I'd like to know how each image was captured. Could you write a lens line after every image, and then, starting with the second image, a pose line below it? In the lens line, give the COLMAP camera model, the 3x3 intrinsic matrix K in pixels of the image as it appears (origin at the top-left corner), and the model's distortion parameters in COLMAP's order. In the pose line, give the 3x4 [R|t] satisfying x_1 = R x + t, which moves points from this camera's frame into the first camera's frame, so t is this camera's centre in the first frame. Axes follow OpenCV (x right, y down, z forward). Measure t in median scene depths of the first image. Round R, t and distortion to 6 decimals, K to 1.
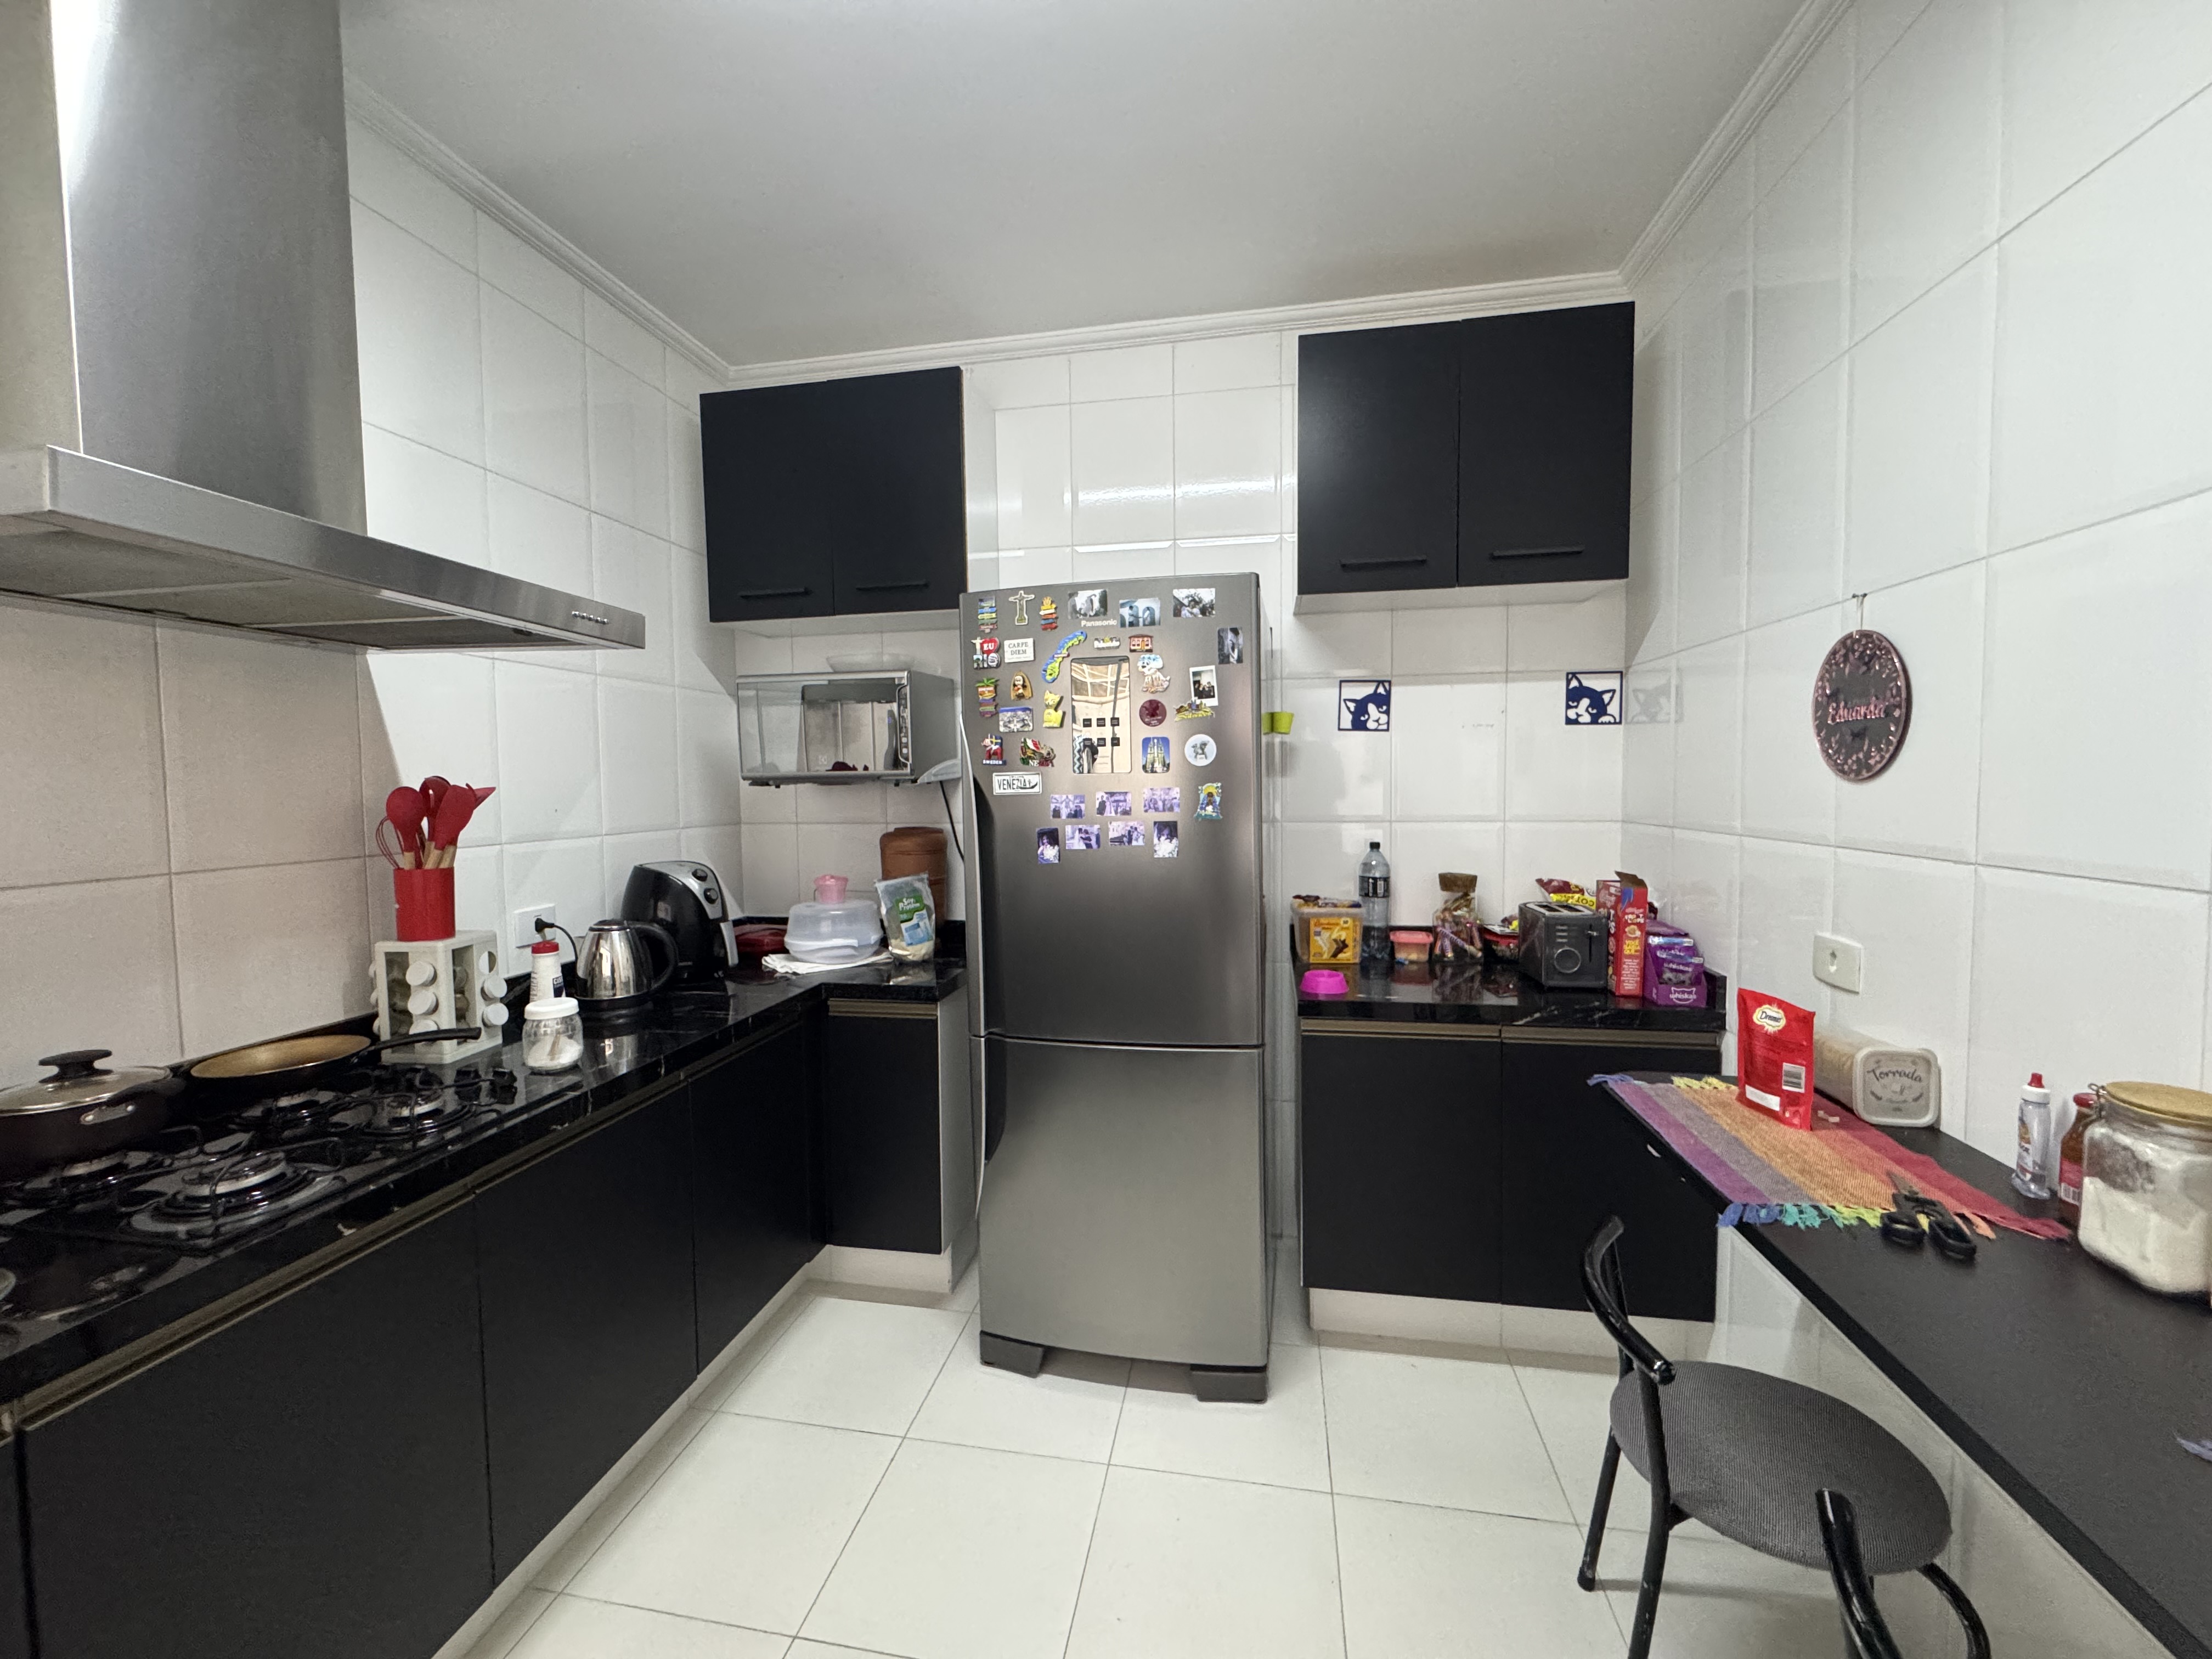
lens RADIAL K [[878.5, 0, 1103.4], [0, 878.5, 825.2], [0, 0, 1]] dist [-0.004255, 0.000803]
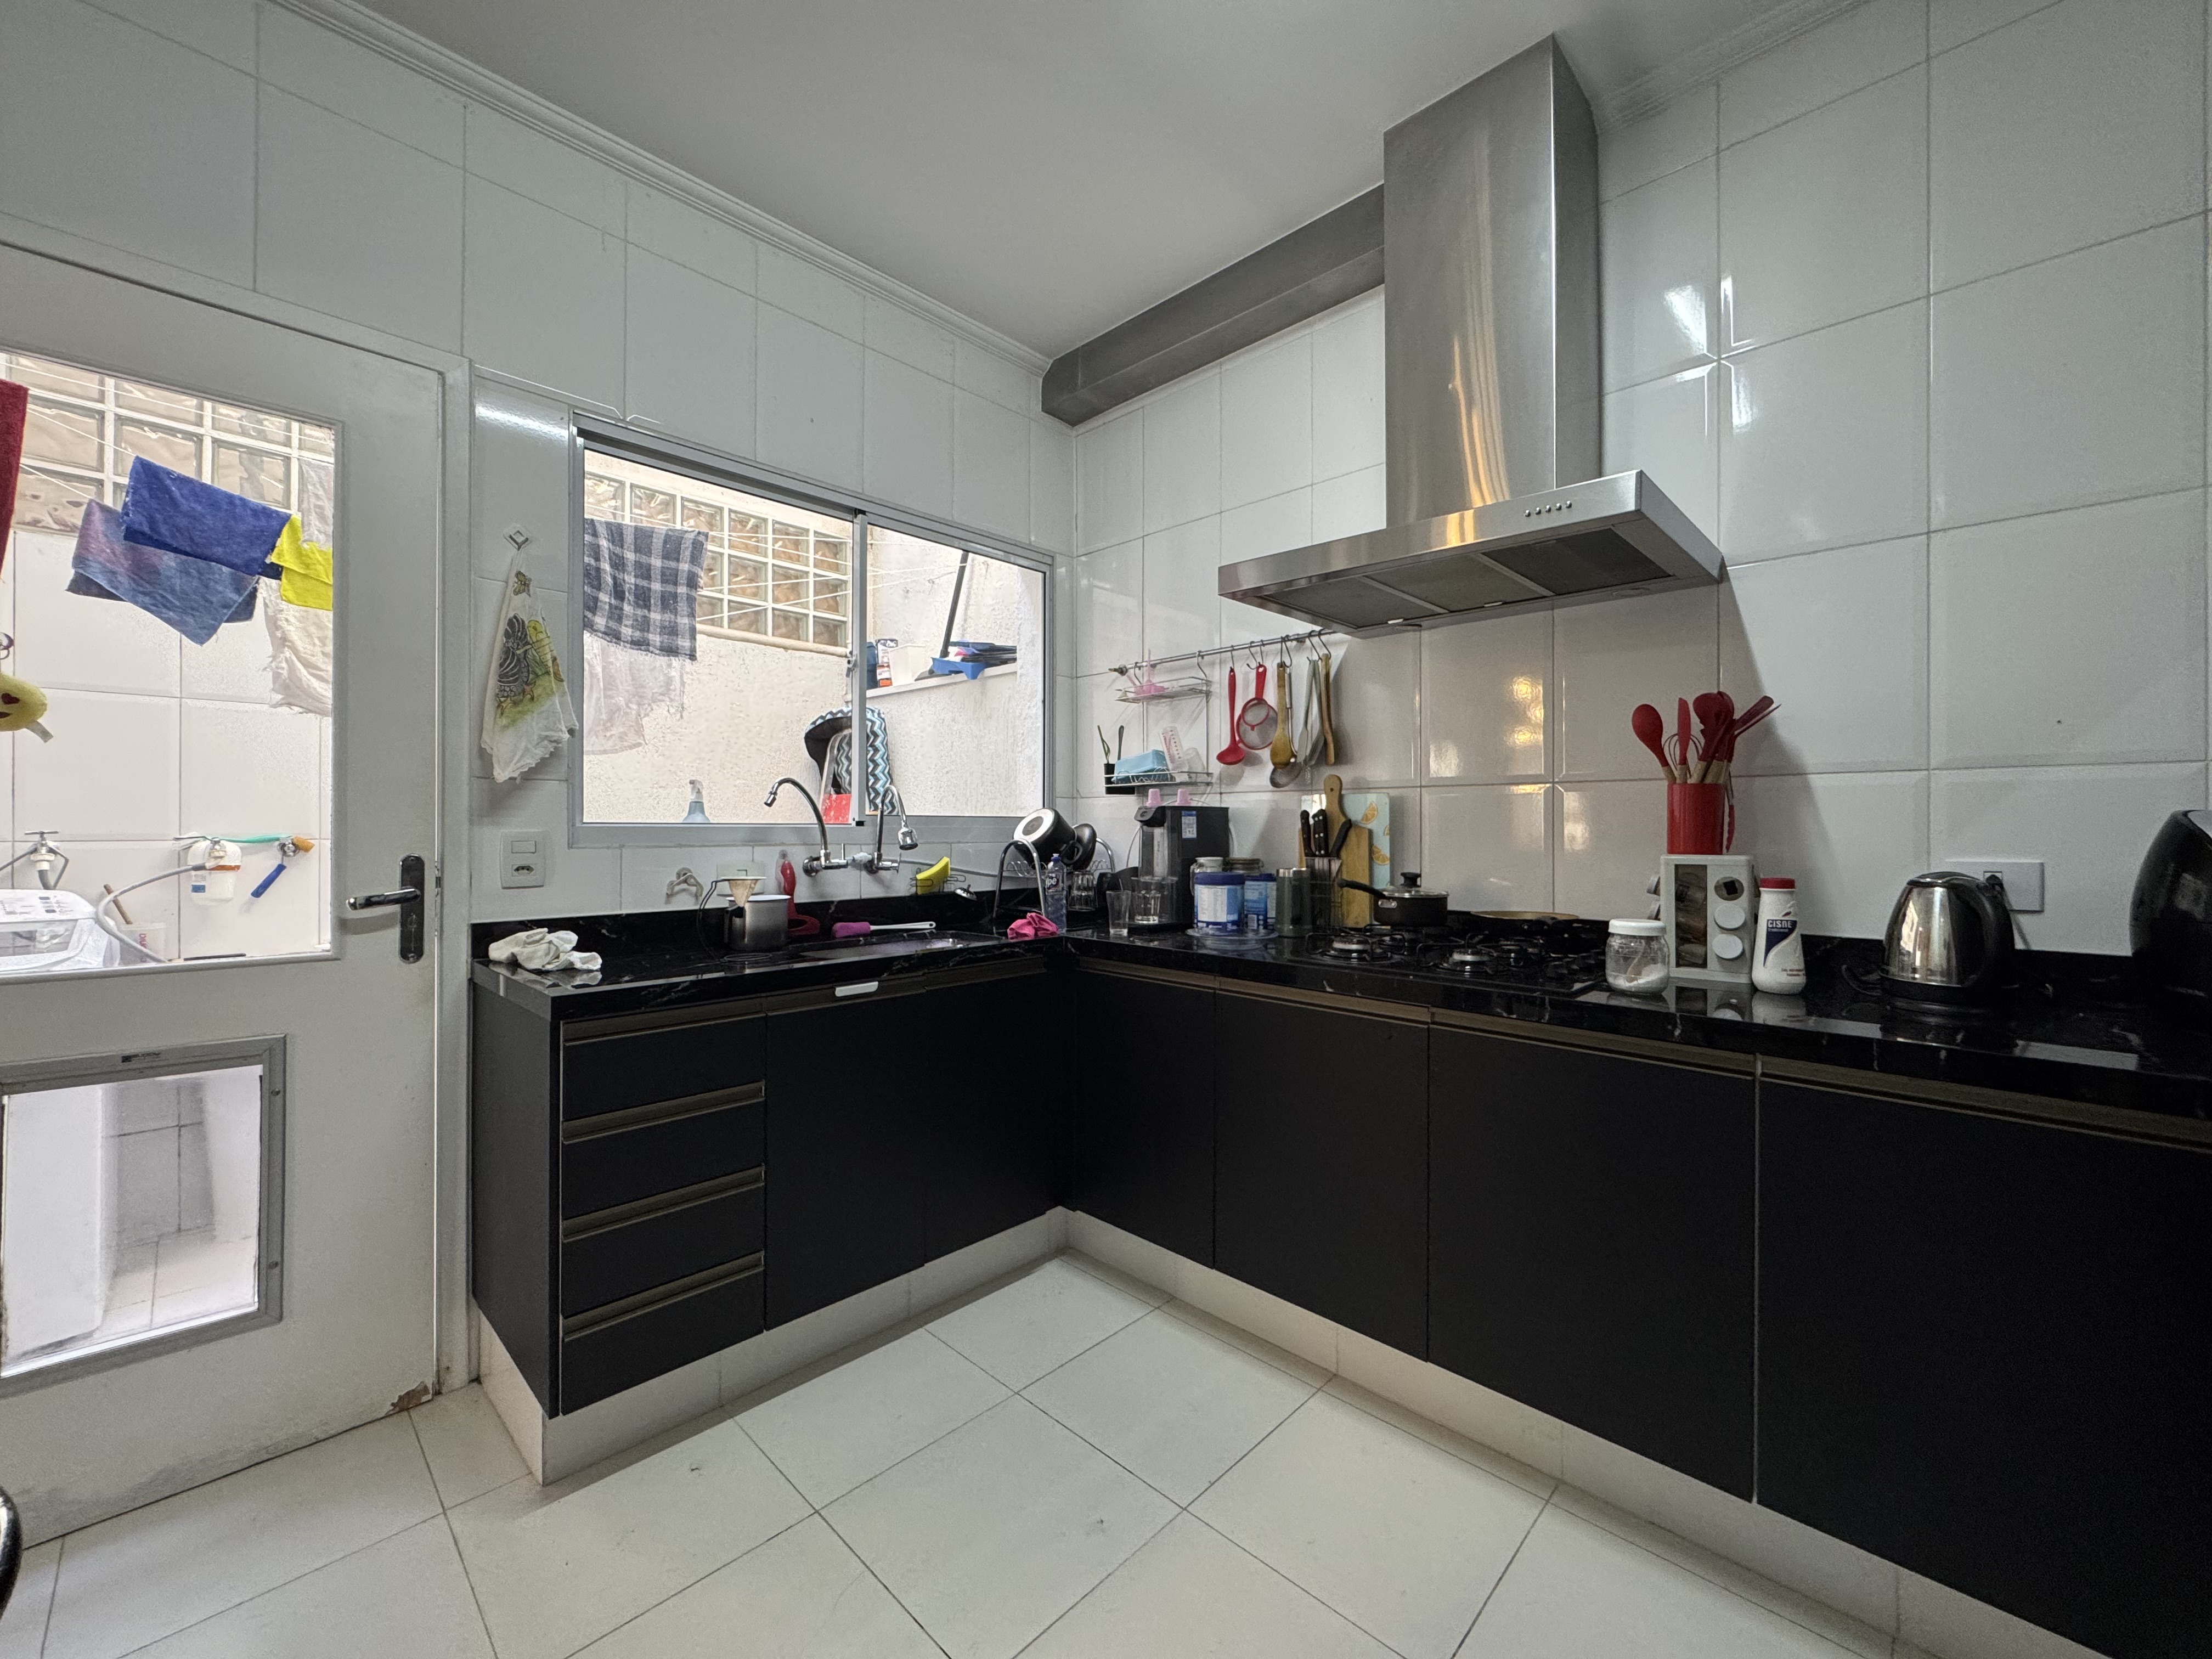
lens RADIAL K [[878.5, 0, 1103.4], [0, 878.5, 825.2], [0, 0, 1]] dist [-0.004255, 0.000803]
pose [[-0.556298, 0.009108, -0.830933, 0.372854], [-0.039362, 0.998529, 0.037297, 0.071505], [0.830050, 0.053456, -0.555121, 0.847685]]
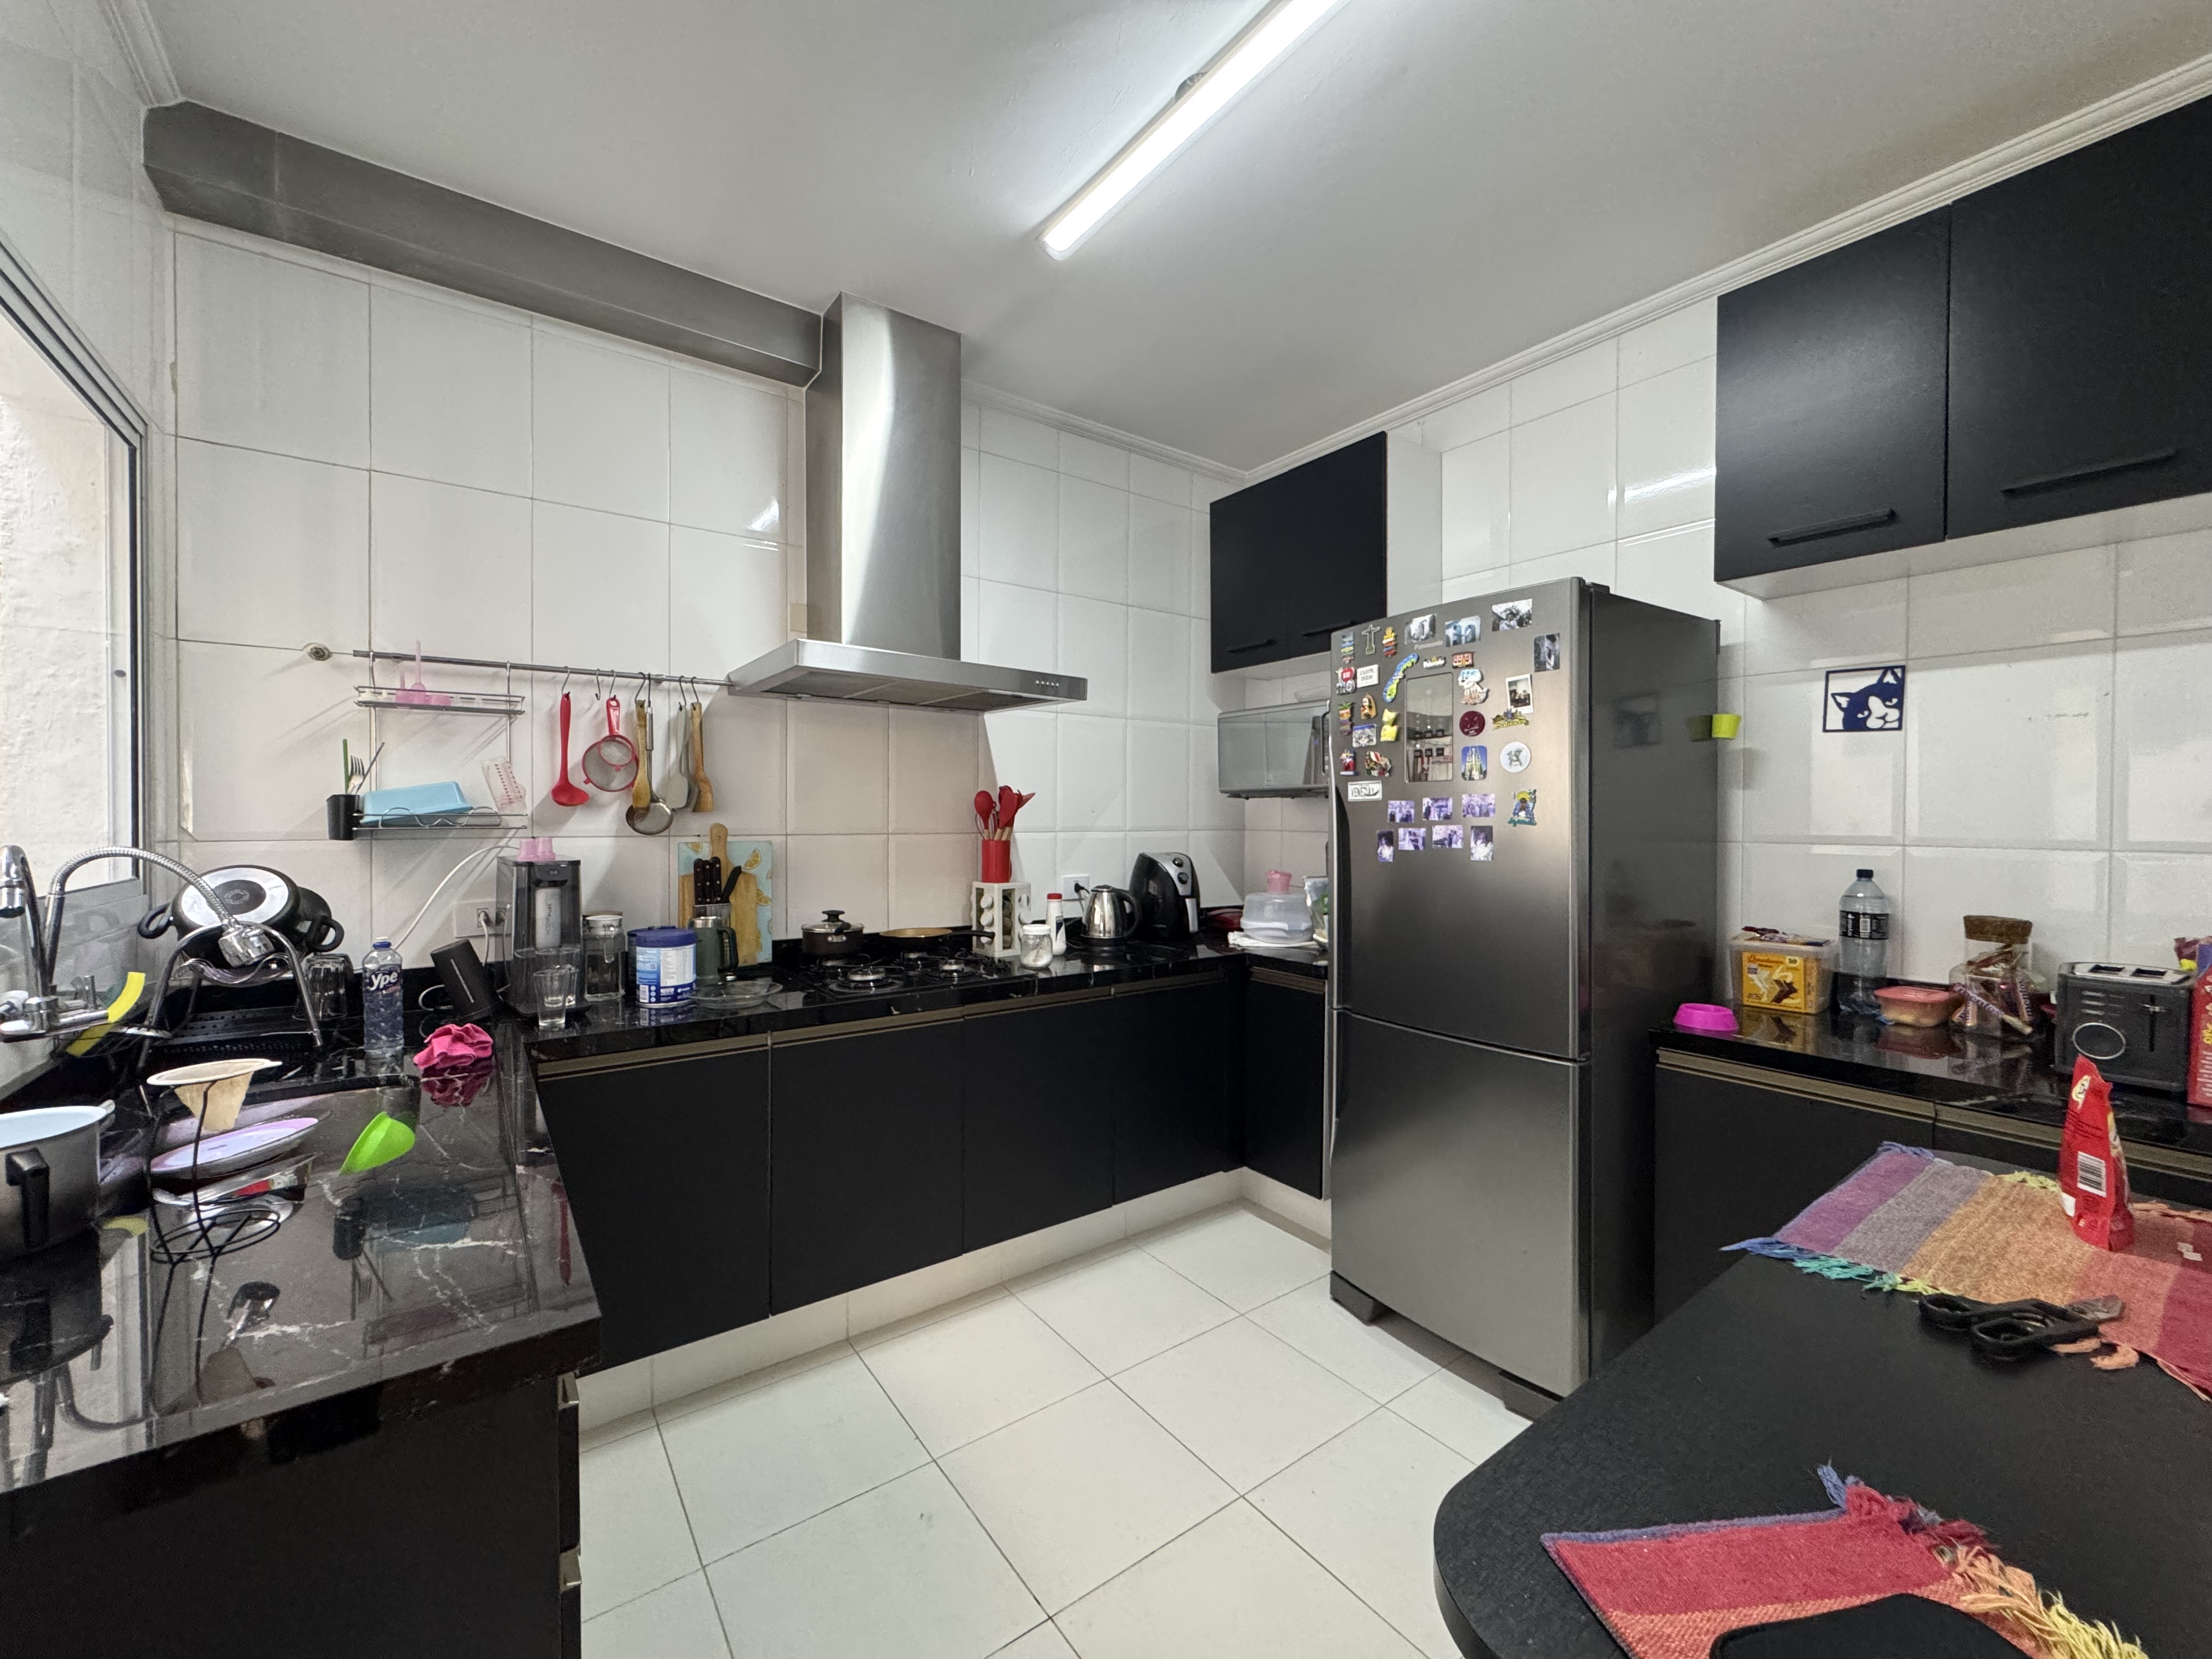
lens RADIAL K [[883.4, 0, 1111.2], [0, 883.4, 824.7], [0, 0, 1]] dist [-0.001877, 0.000010]
pose [[0.728700, 0.022696, -0.684456, 0.454085], [-0.048651, 0.998641, -0.018682, 0.034090], [0.683102, 0.046913, 0.728814, -0.068342]]
